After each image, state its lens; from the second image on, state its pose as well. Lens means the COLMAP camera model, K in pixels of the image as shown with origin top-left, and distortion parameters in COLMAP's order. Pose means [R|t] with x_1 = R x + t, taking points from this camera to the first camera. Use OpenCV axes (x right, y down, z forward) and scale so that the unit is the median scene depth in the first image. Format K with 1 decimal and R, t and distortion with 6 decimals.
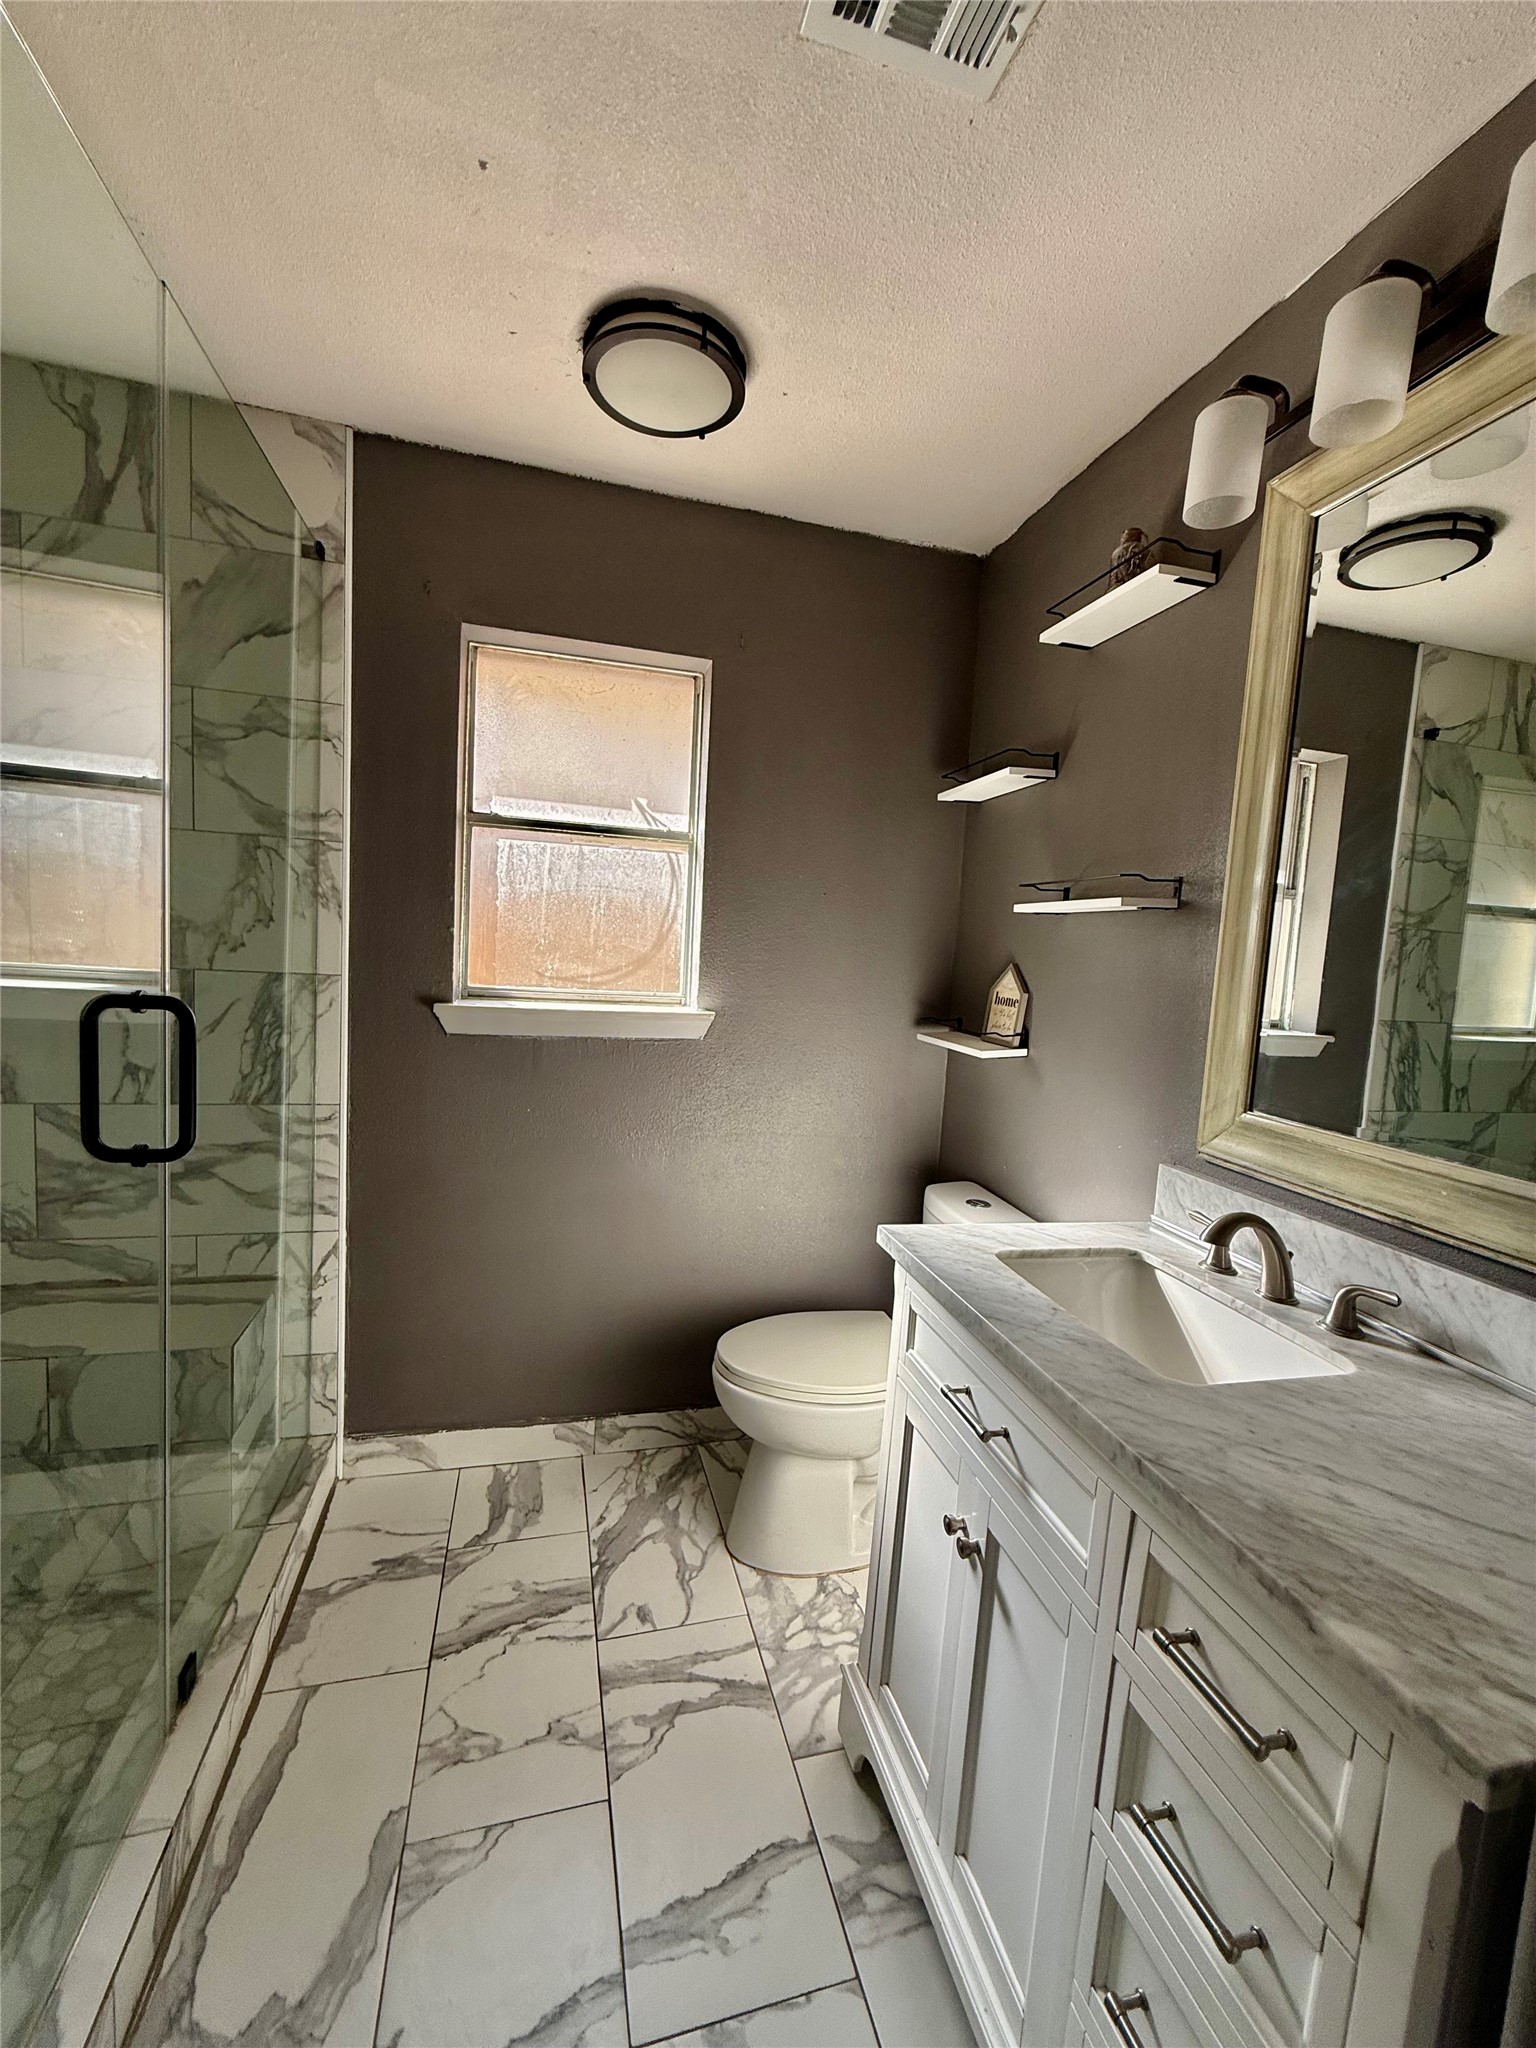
lens RADIAL K [[822.6, 0, 772.2], [0, 822.6, 1024.1], [0, 0, 1]] dist [0.001853, -0.000171]
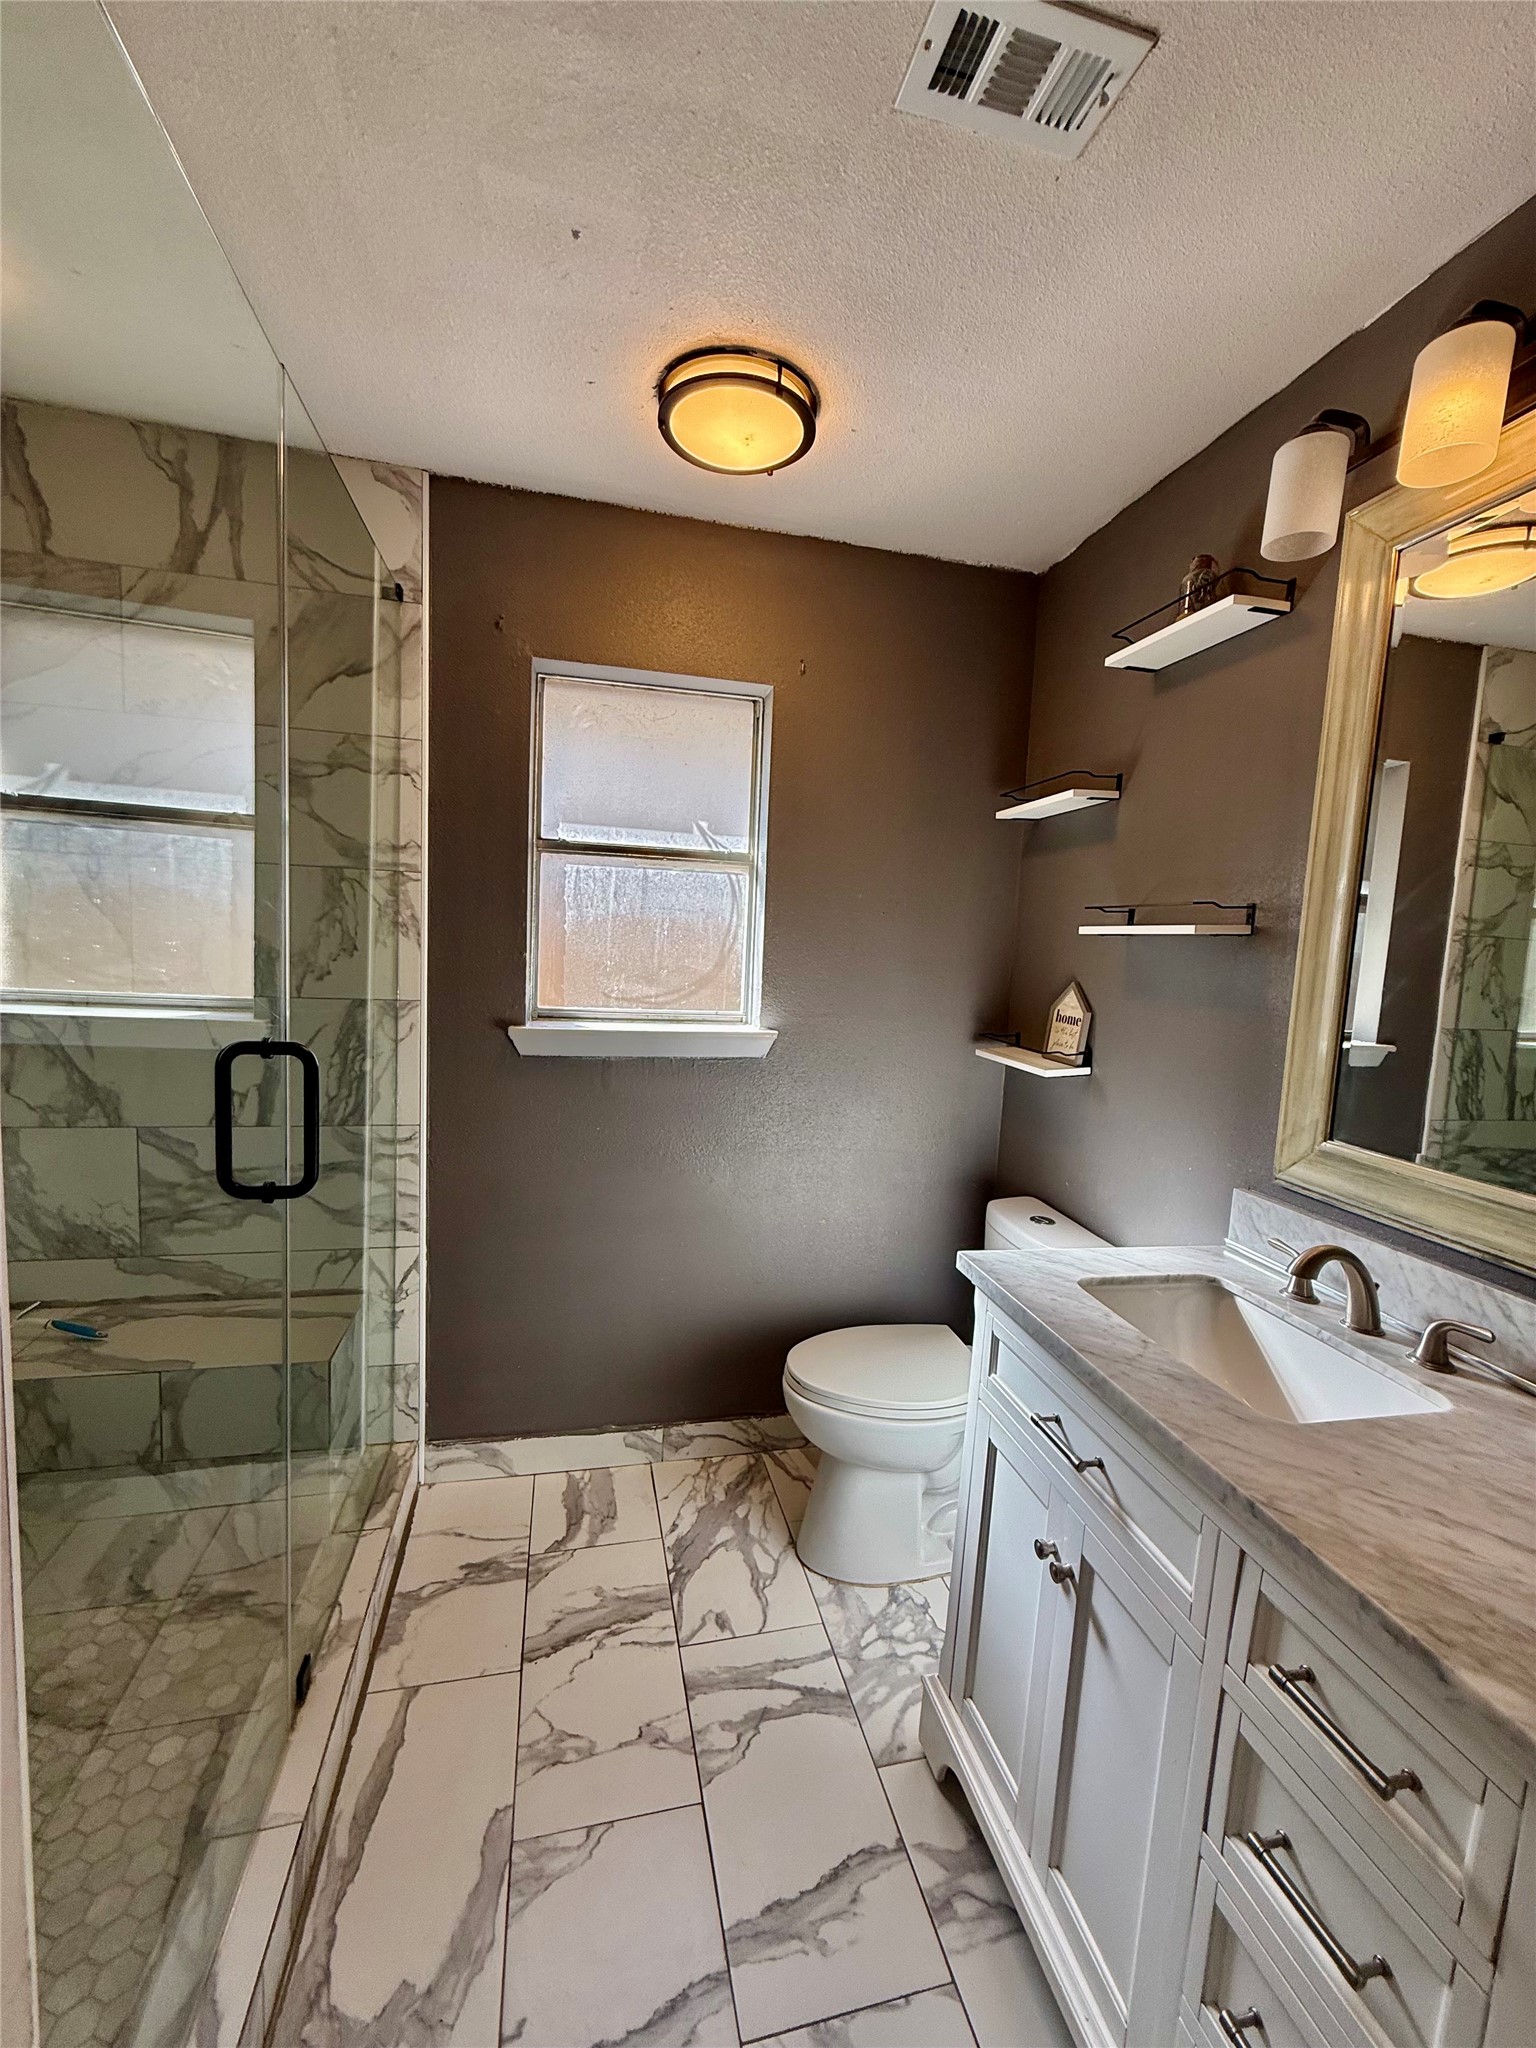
lens RADIAL K [[822.6, 0, 772.6], [0, 822.6, 1024.6], [0, 0, 1]] dist [0.001853, -0.000171]
pose [[0.999425, -0.007516, -0.033055, -0.050809], [0.007761, 0.999943, 0.007301, -0.036372], [0.032998, -0.007553, 0.999427, -0.022174]]
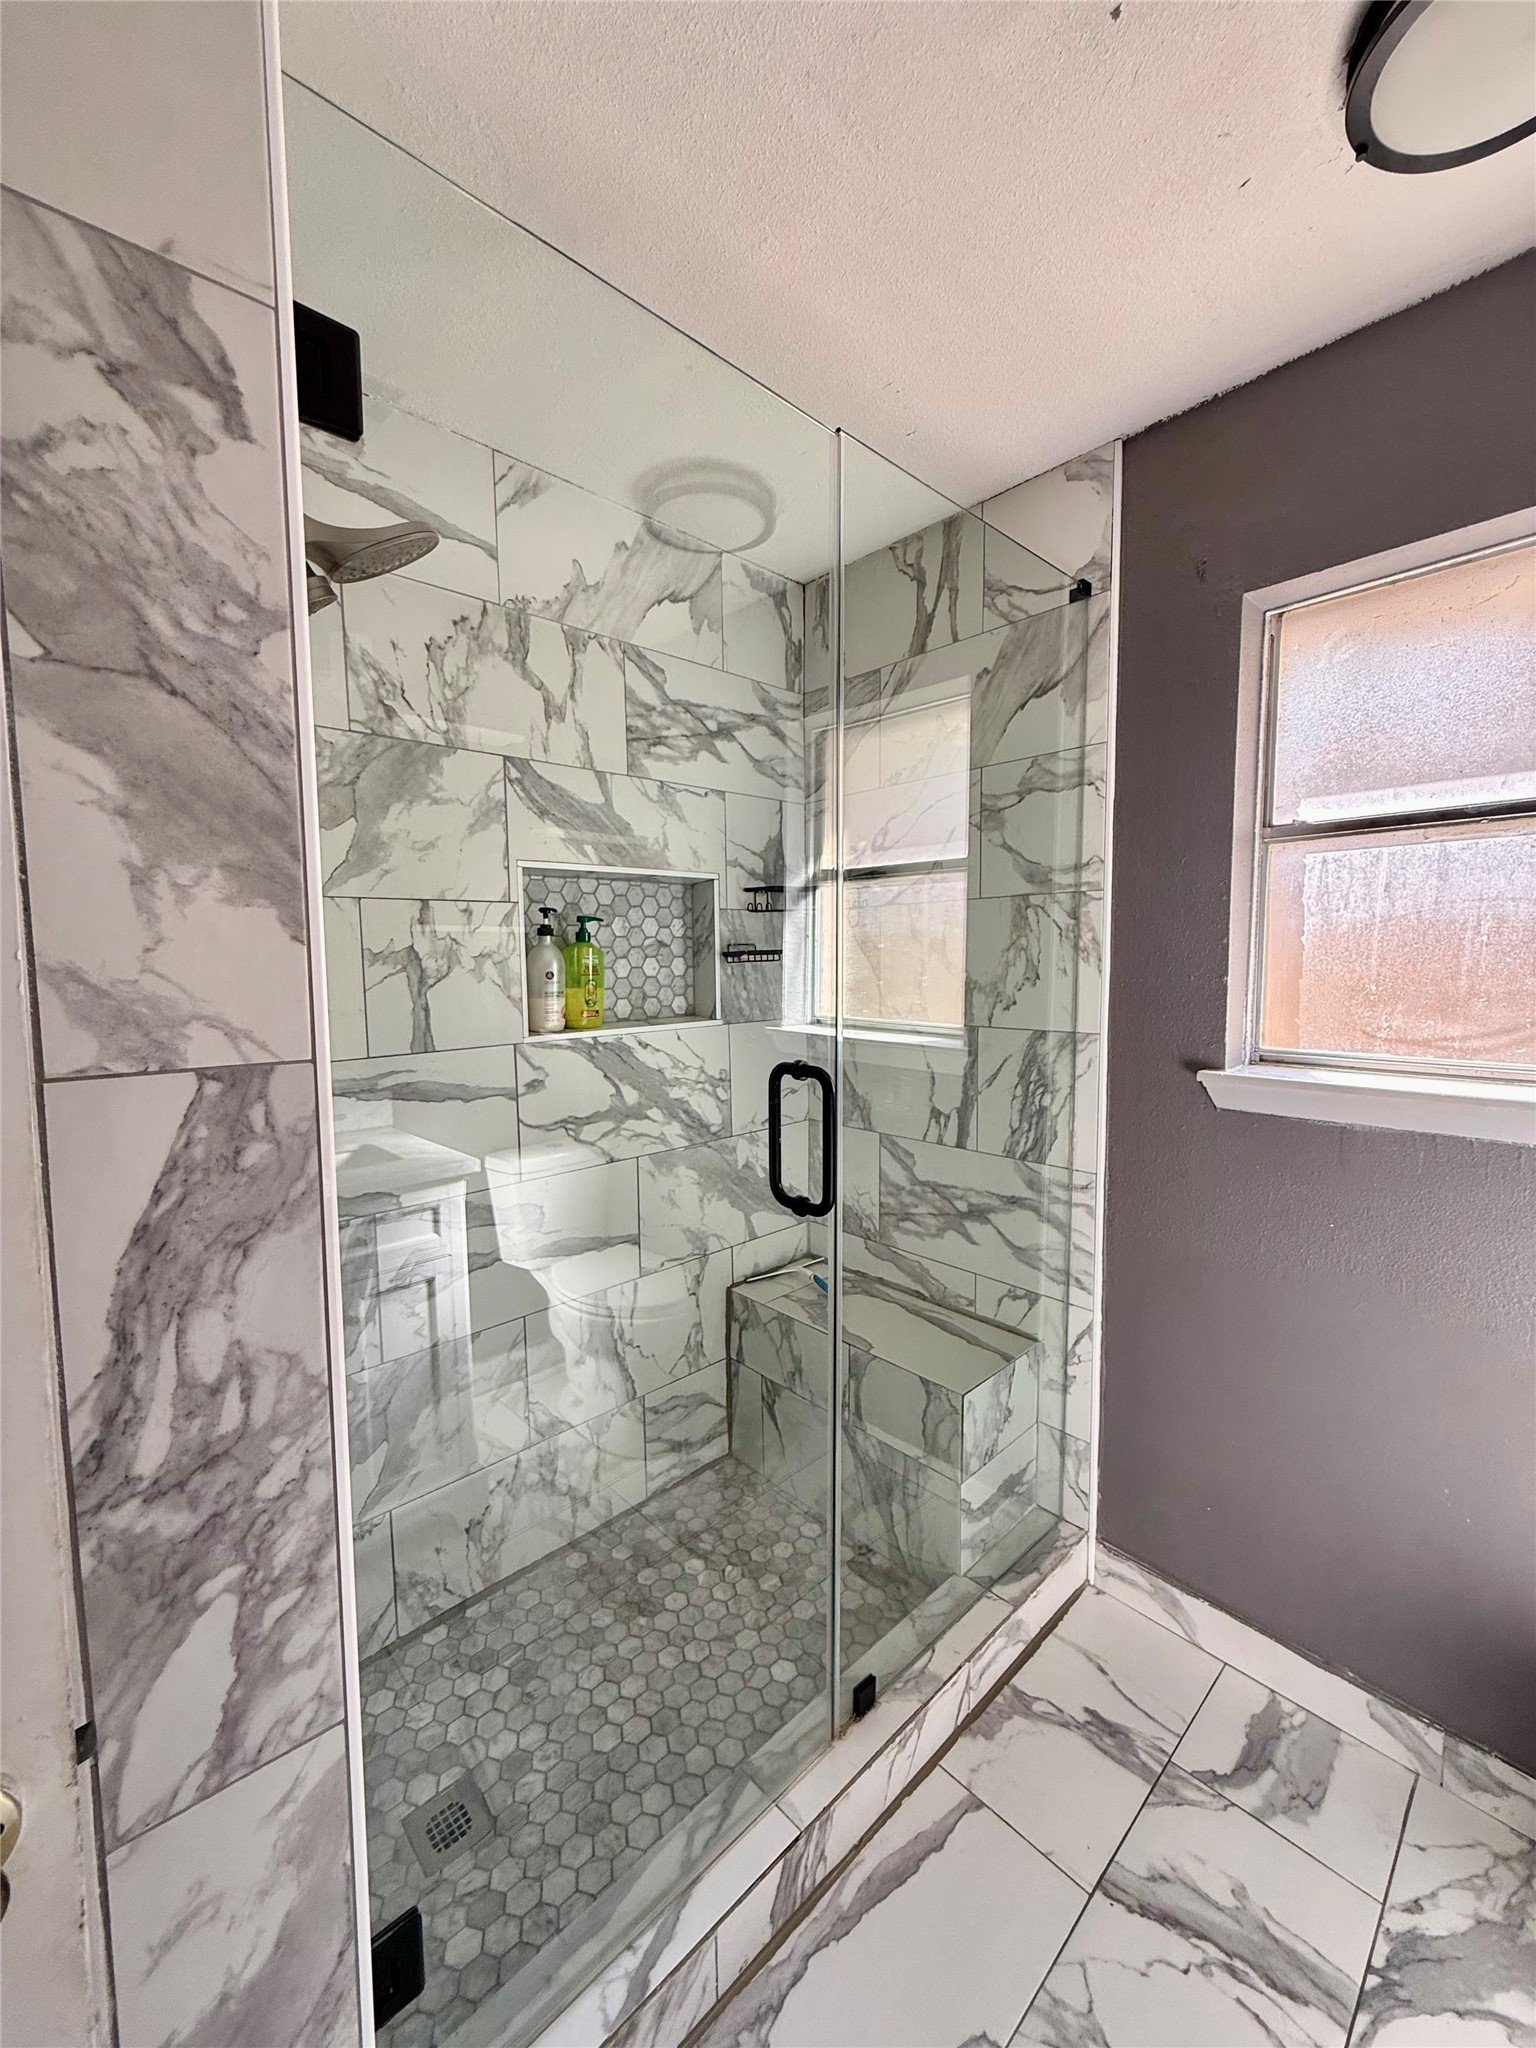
lens RADIAL K [[822.6, 0, 759.2], [0, 822.6, 1024.0], [0, 0, 1]] dist [0.001853, -0.000171]
pose [[0.460031, 0.009718, -0.887850, 0.127155], [-0.046707, 0.998821, -0.013268, -0.044061], [0.886674, 0.047573, 0.459942, 0.259386]]
